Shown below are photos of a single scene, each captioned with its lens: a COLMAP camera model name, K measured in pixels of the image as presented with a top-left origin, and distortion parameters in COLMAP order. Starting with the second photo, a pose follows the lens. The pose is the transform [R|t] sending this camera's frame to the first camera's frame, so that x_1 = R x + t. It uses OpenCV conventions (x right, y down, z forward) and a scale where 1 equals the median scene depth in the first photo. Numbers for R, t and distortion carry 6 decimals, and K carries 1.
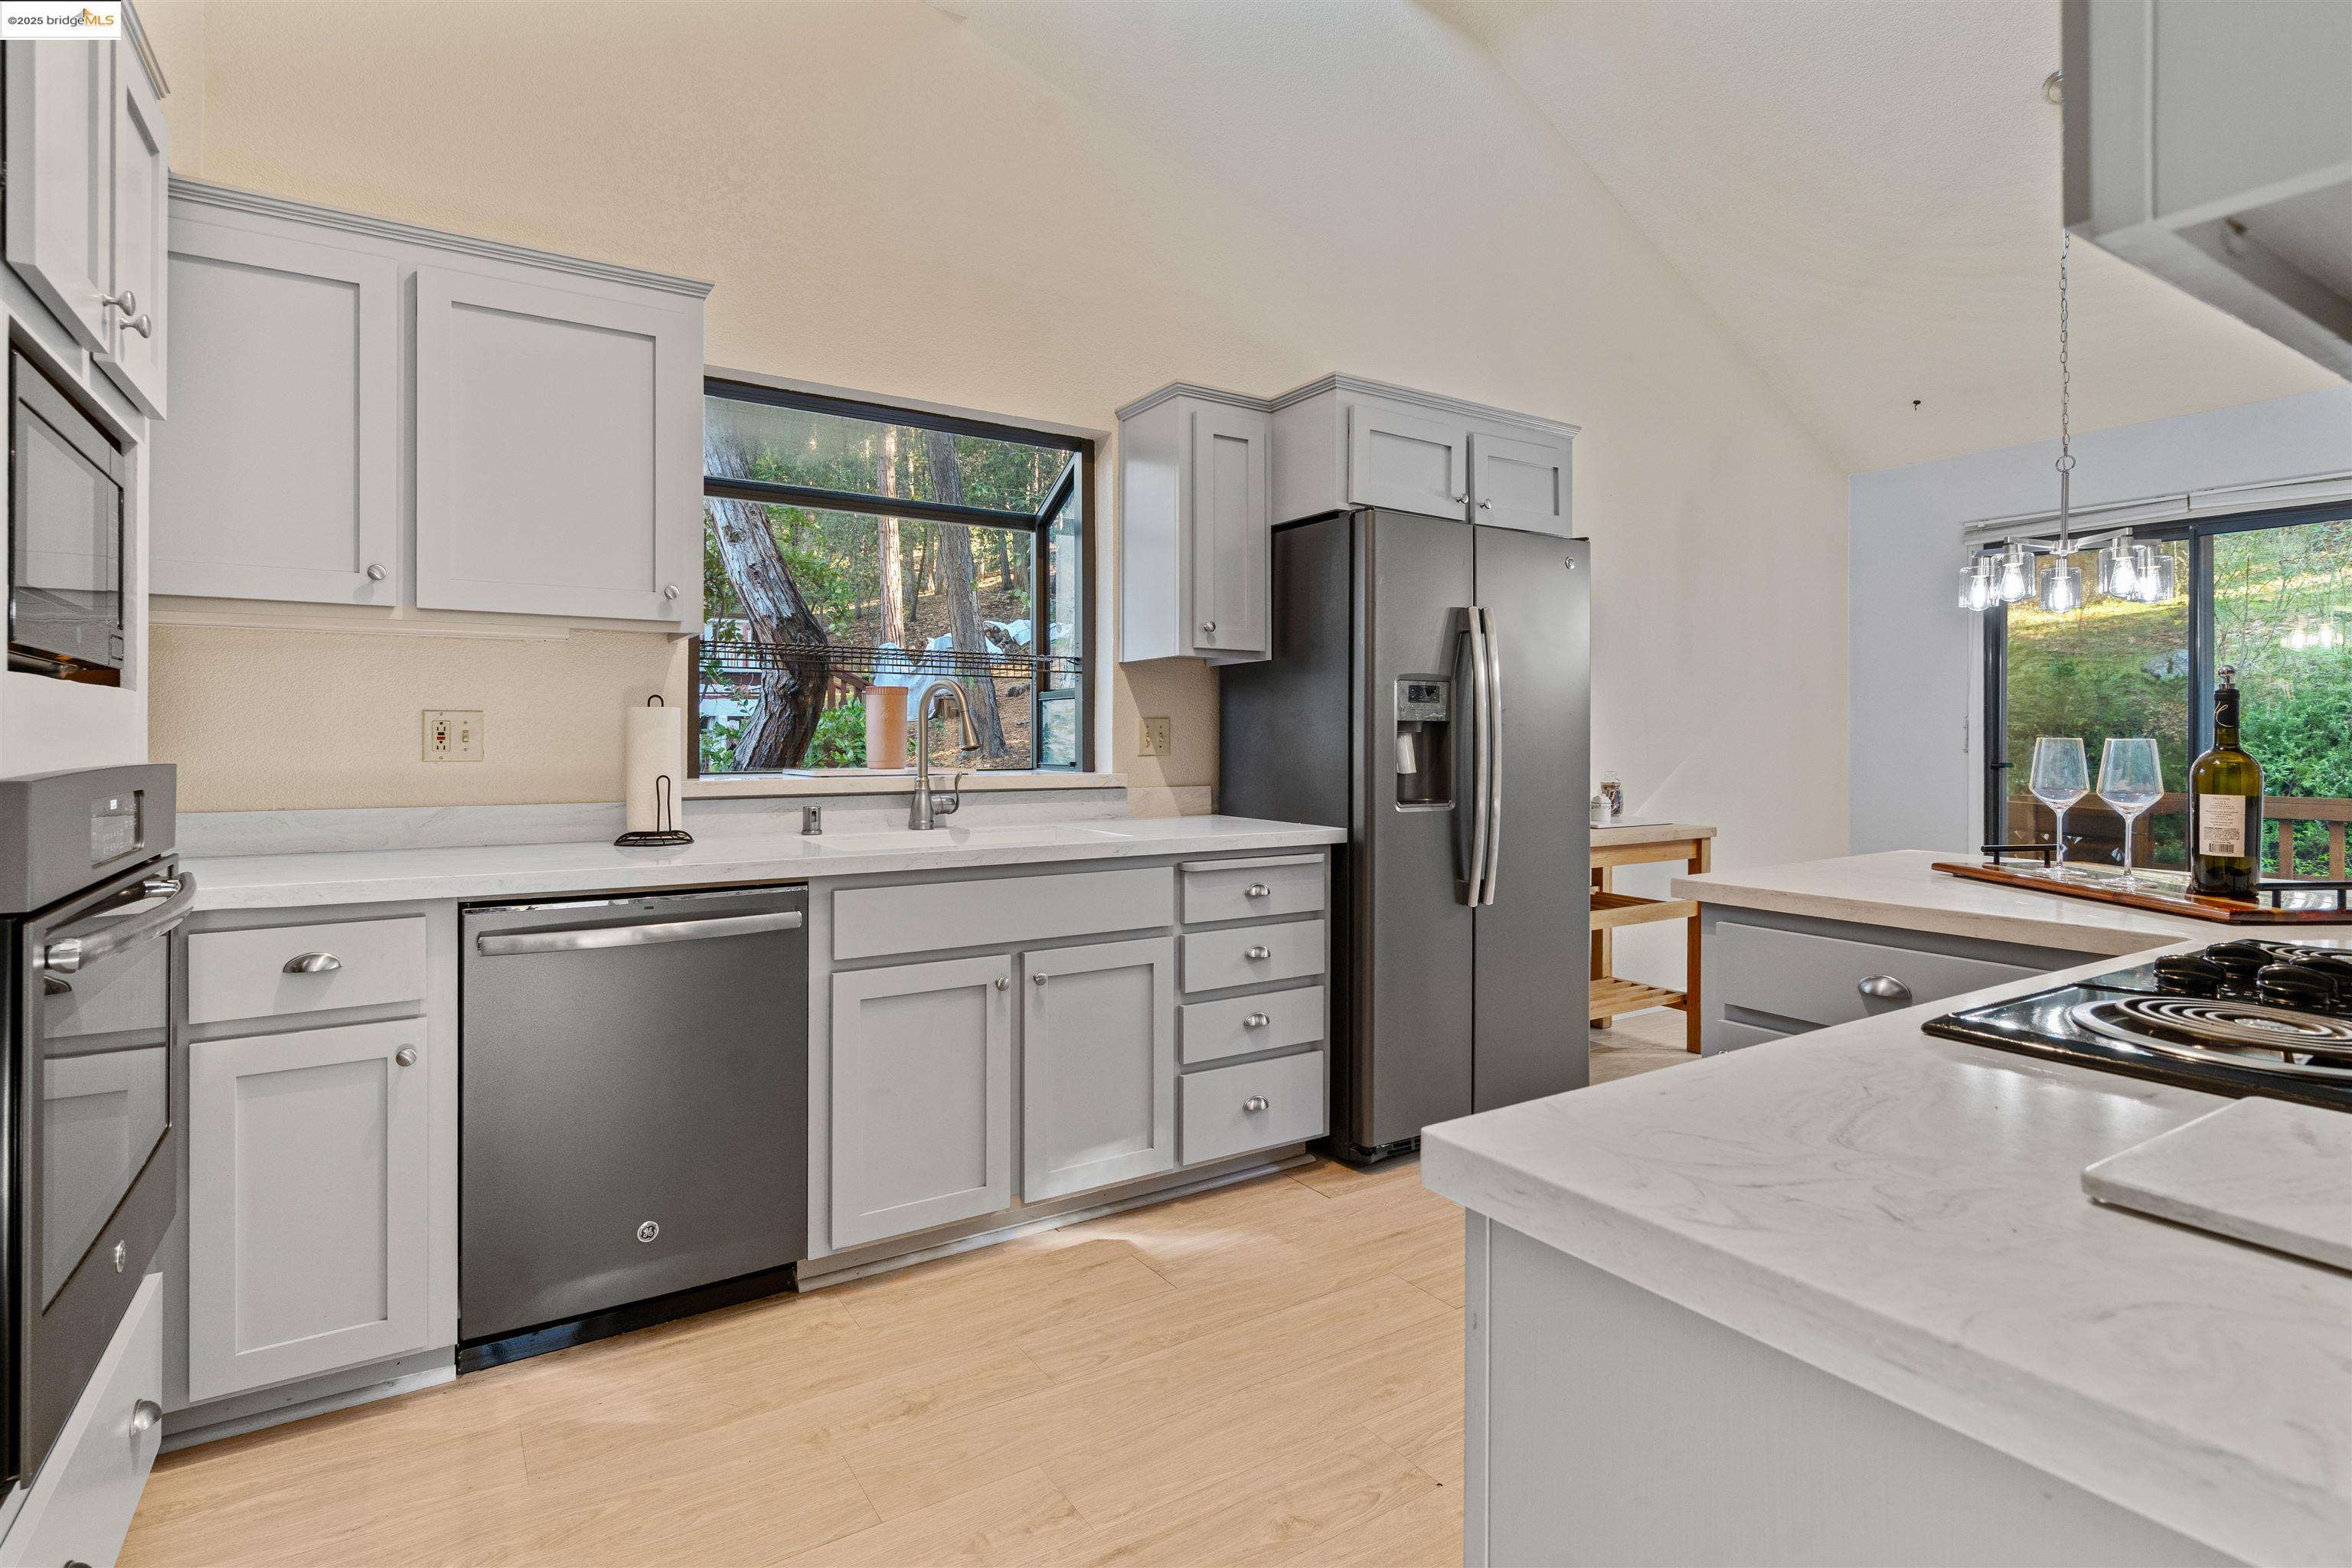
lens RADIAL K [[1168.0, 0, 1175.2], [0, 1168.0, 733.0], [0, 0, 1]] dist [0.000181, -0.000218]
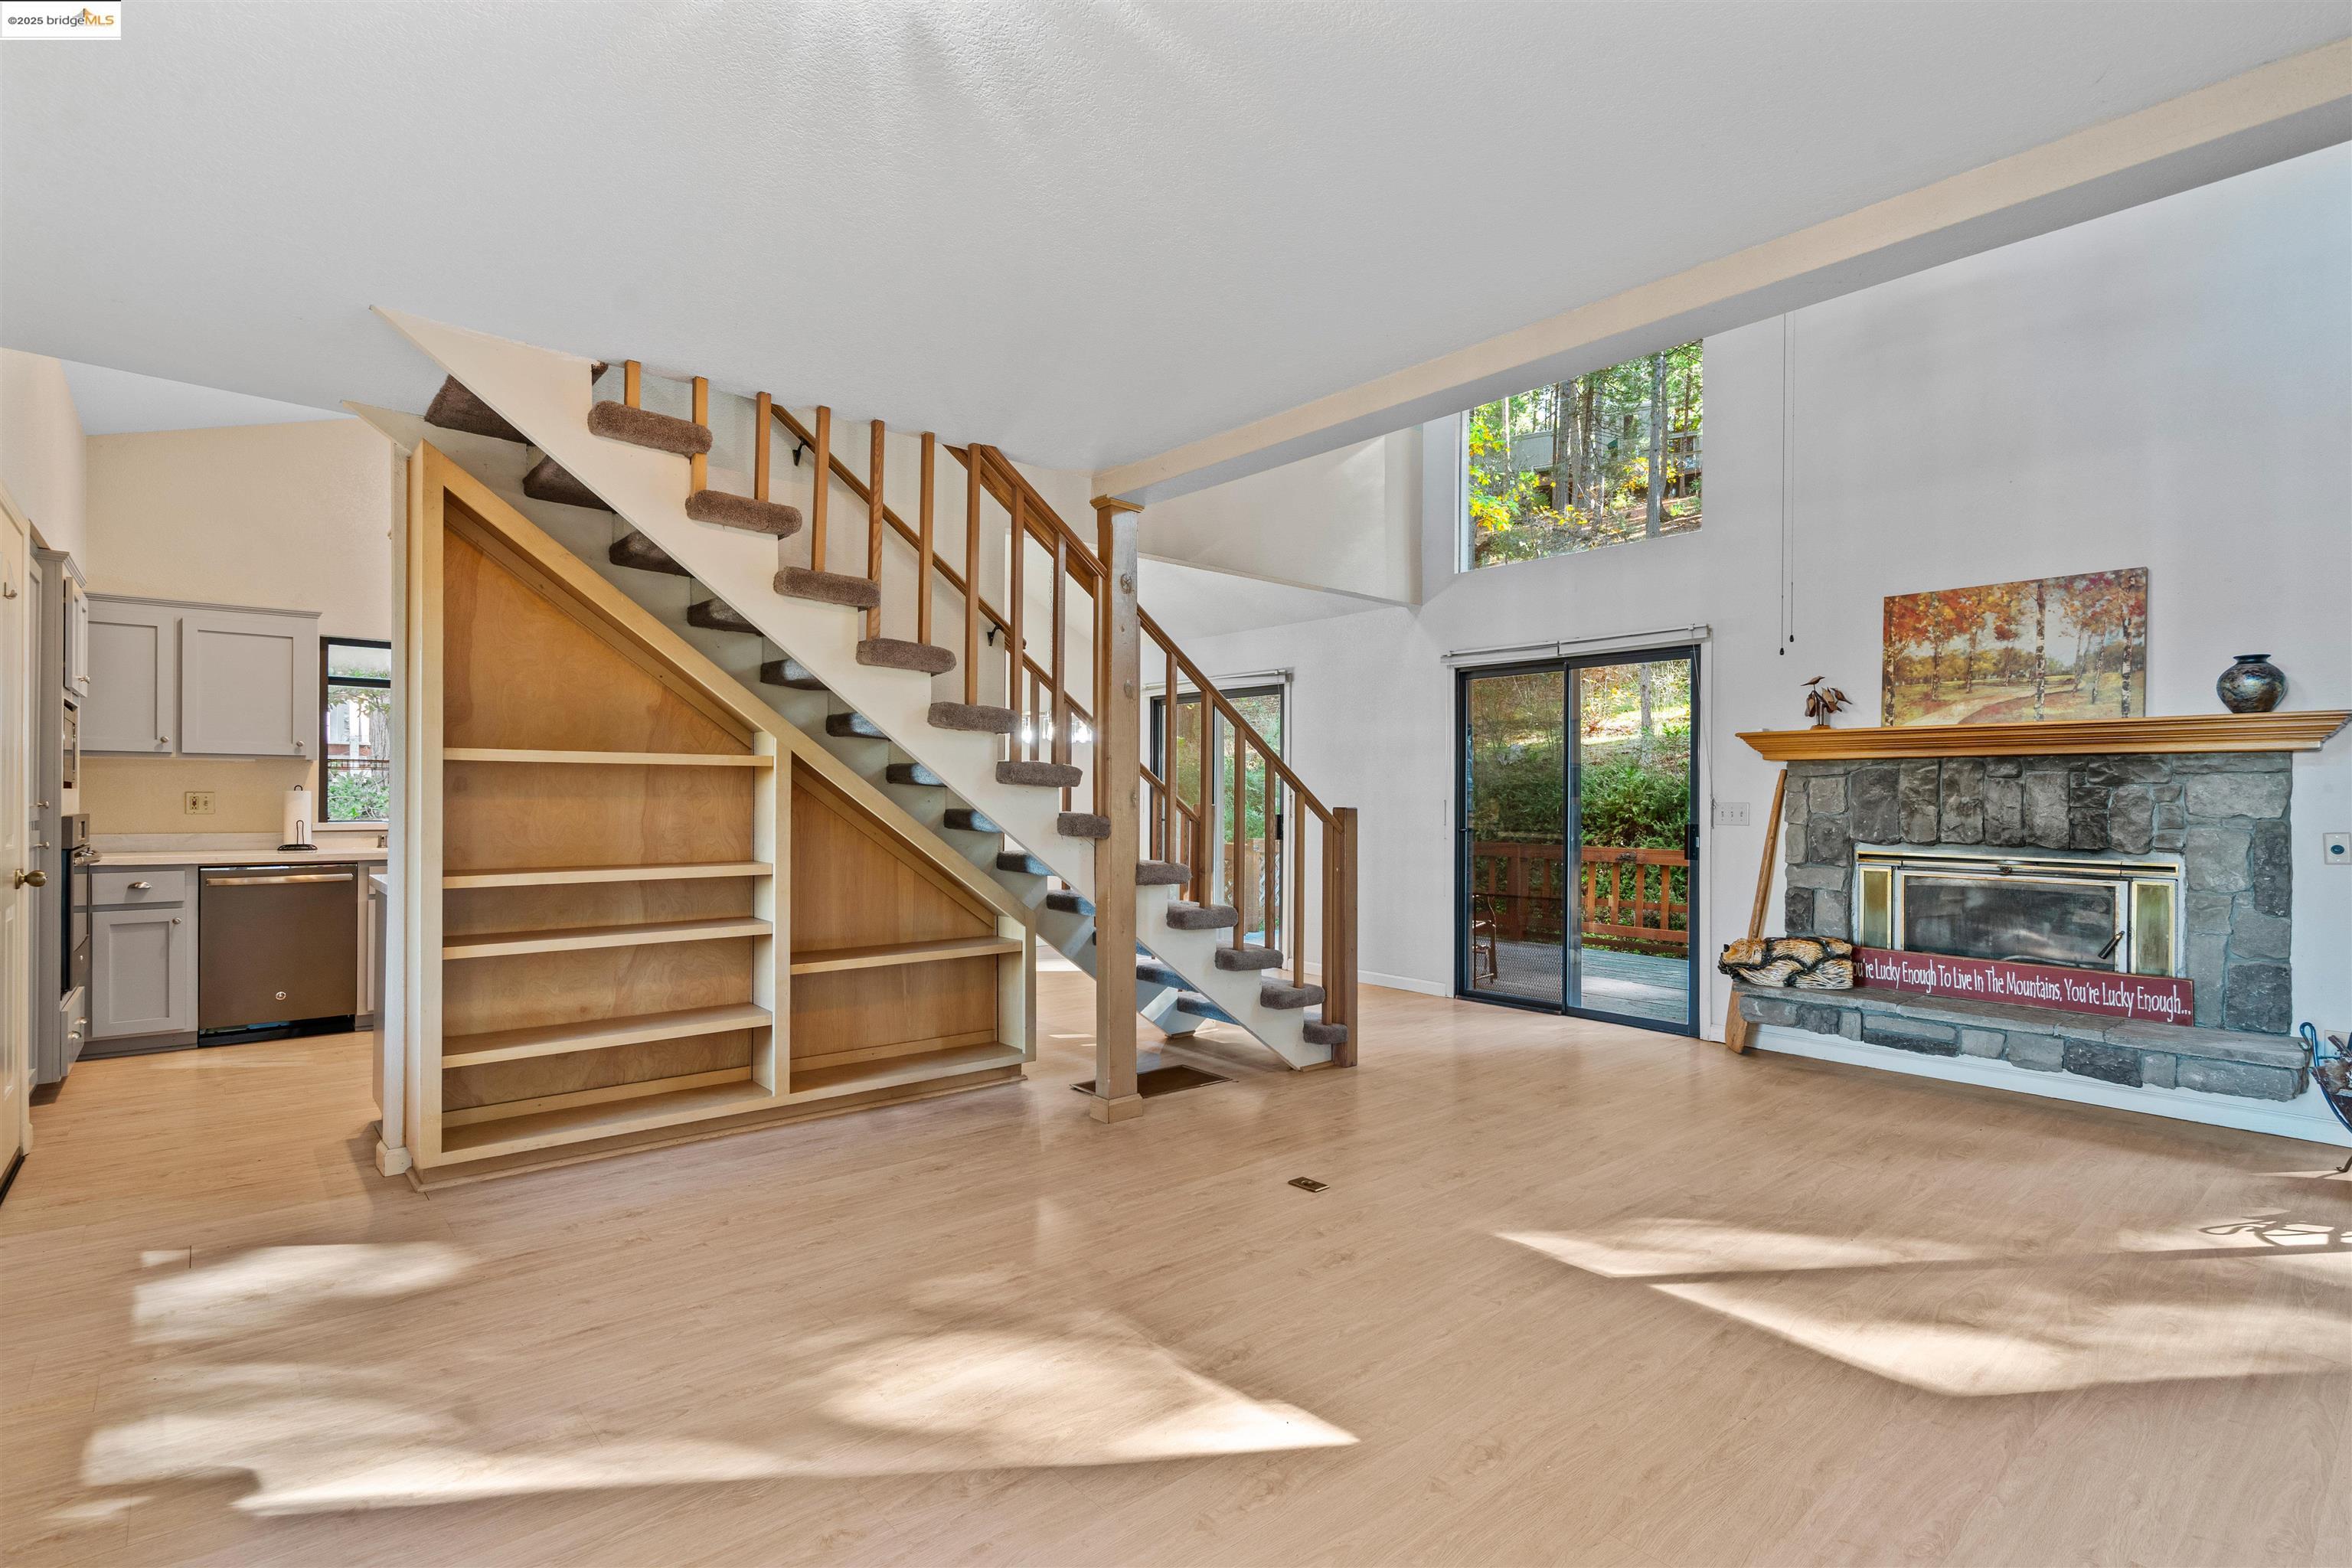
lens RADIAL K [[1118.9, 0, 1216.0], [0, 1118.9, 801.4], [0, 0, 1]] dist [-0.012110, 0.001623]
pose [[0.987069, 0.005898, 0.160190, 0.981083], [-0.006565, 0.999972, 0.003638, -0.021559], [-0.160164, -0.004643, 0.987080, -1.440543]]
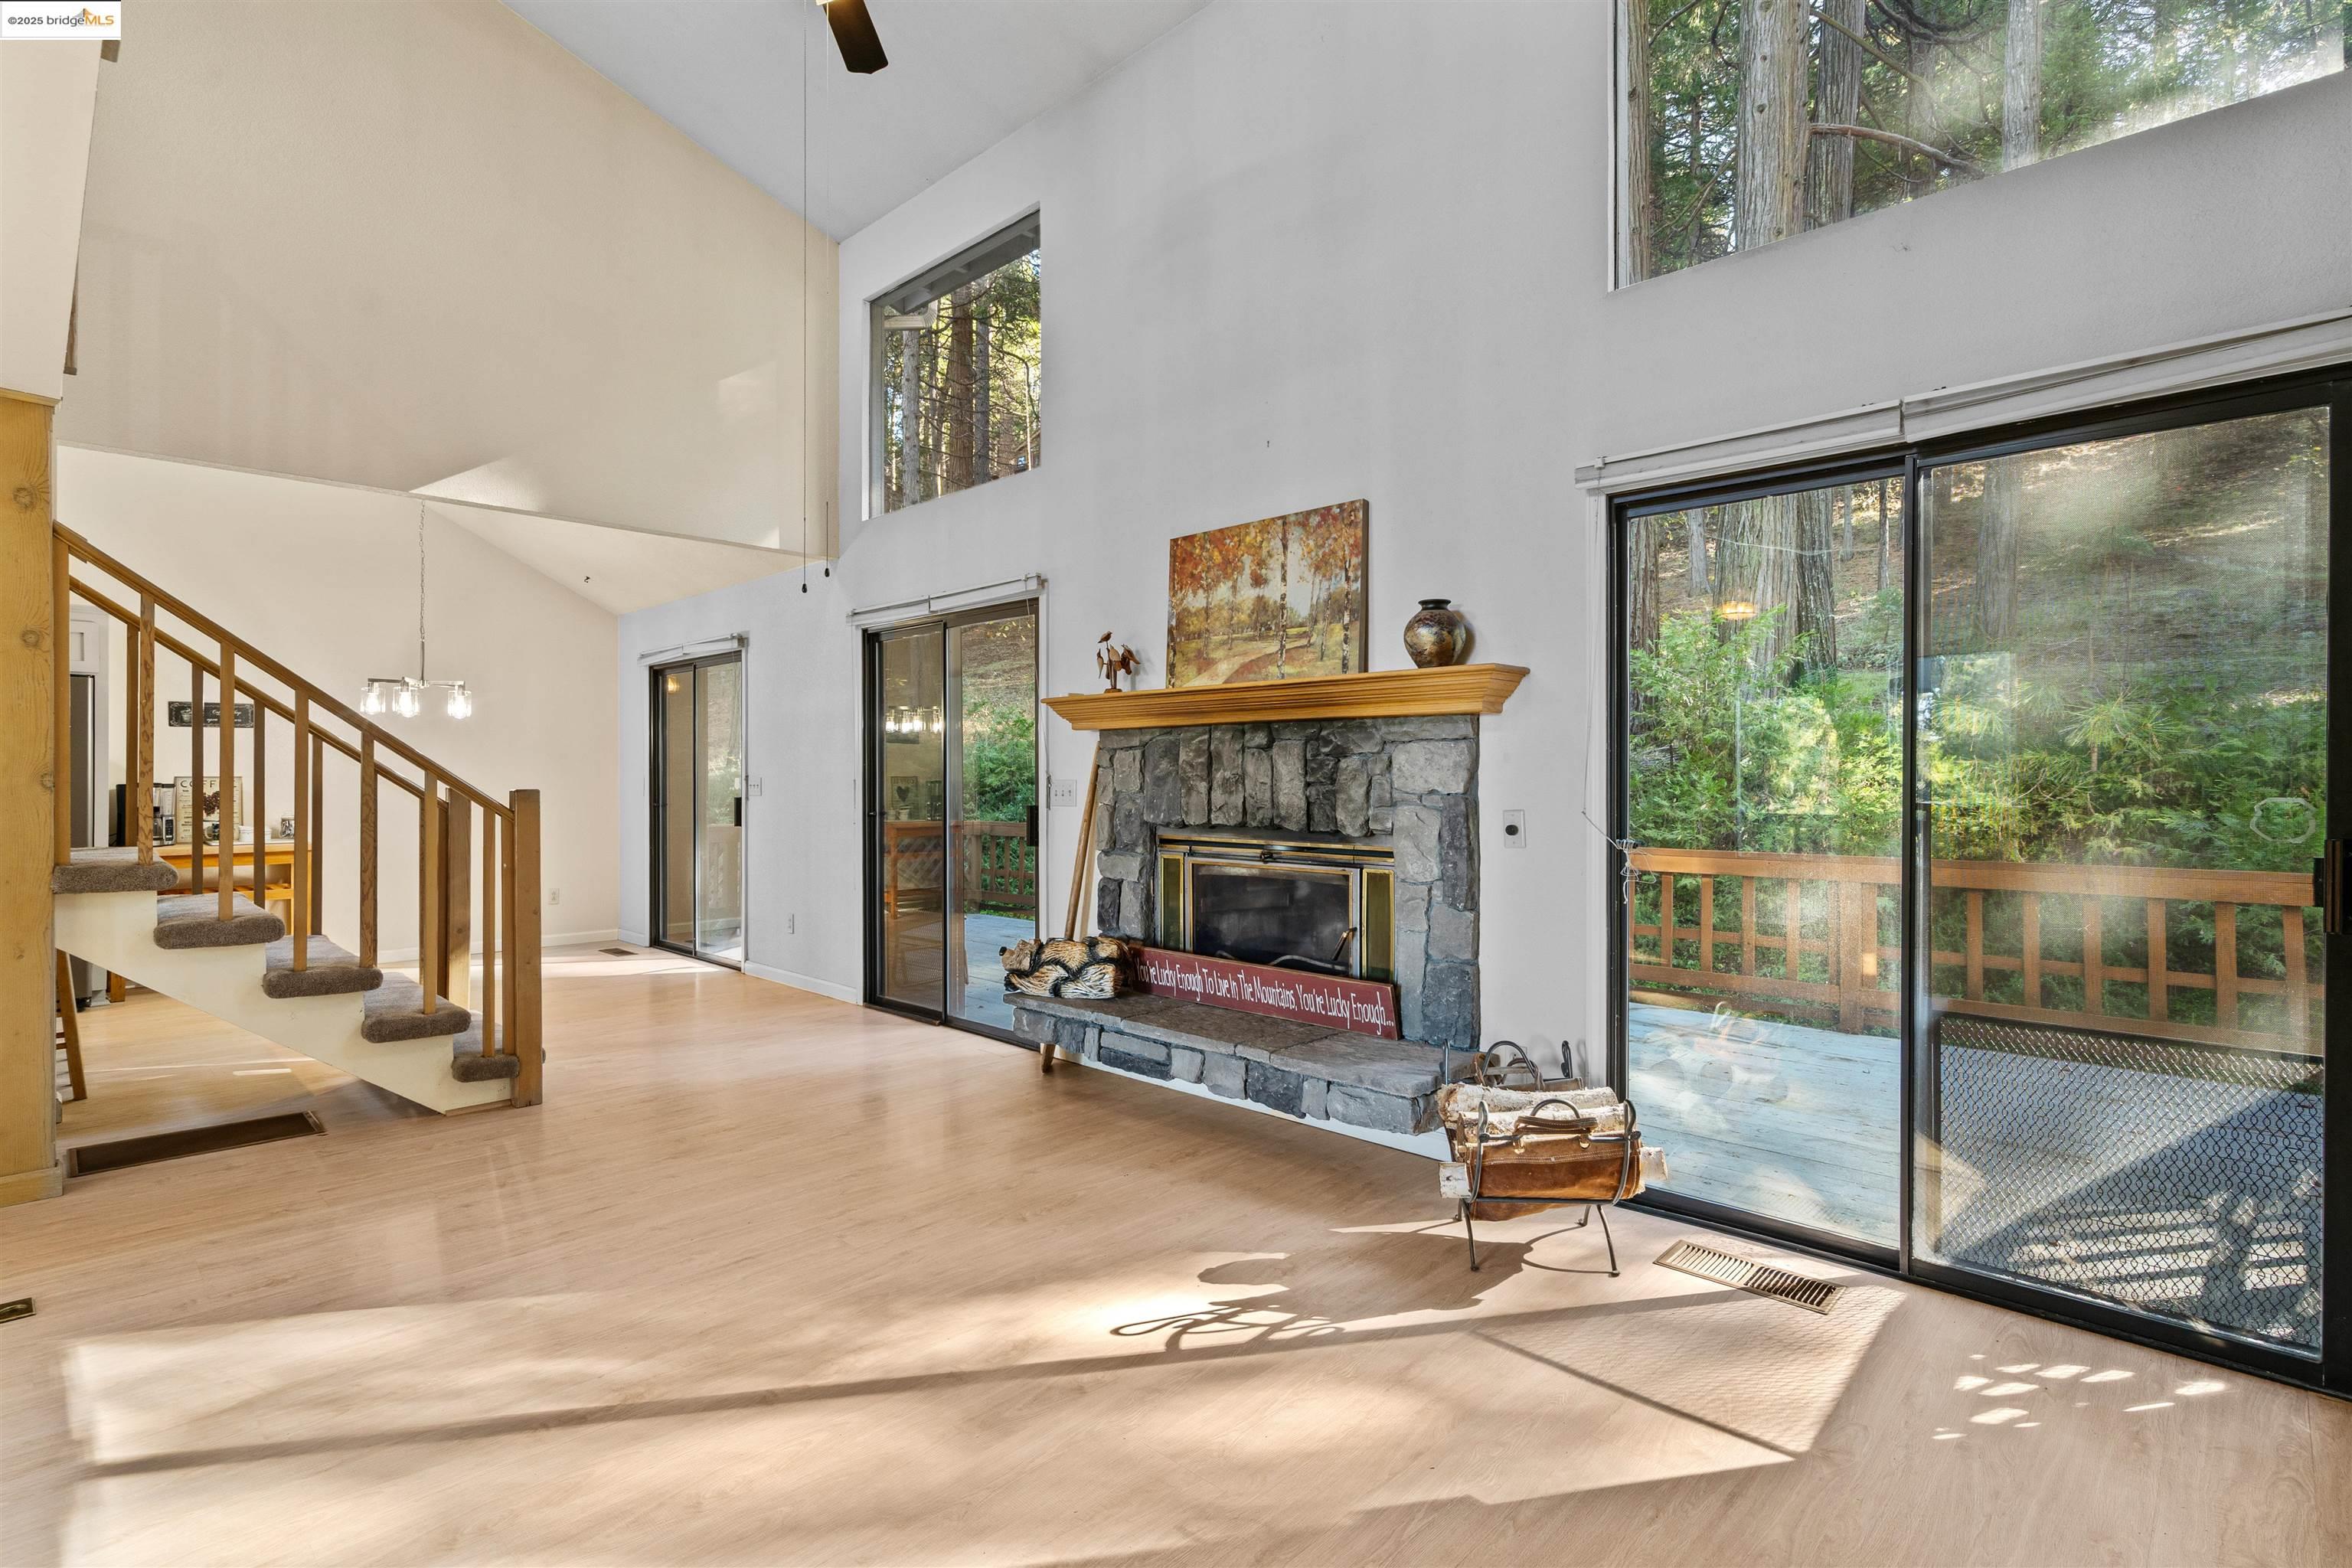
lens RADIAL K [[1168.0, 0, 1188.3], [0, 1168.0, 770.1], [0, 0, 1]] dist [0.000181, -0.000218]
pose [[0.970100, -0.006667, 0.242613, 2.034677], [0.006821, 0.999977, 0.000205, -0.032284], [-0.242608, 0.001457, 0.970123, -1.409181]]
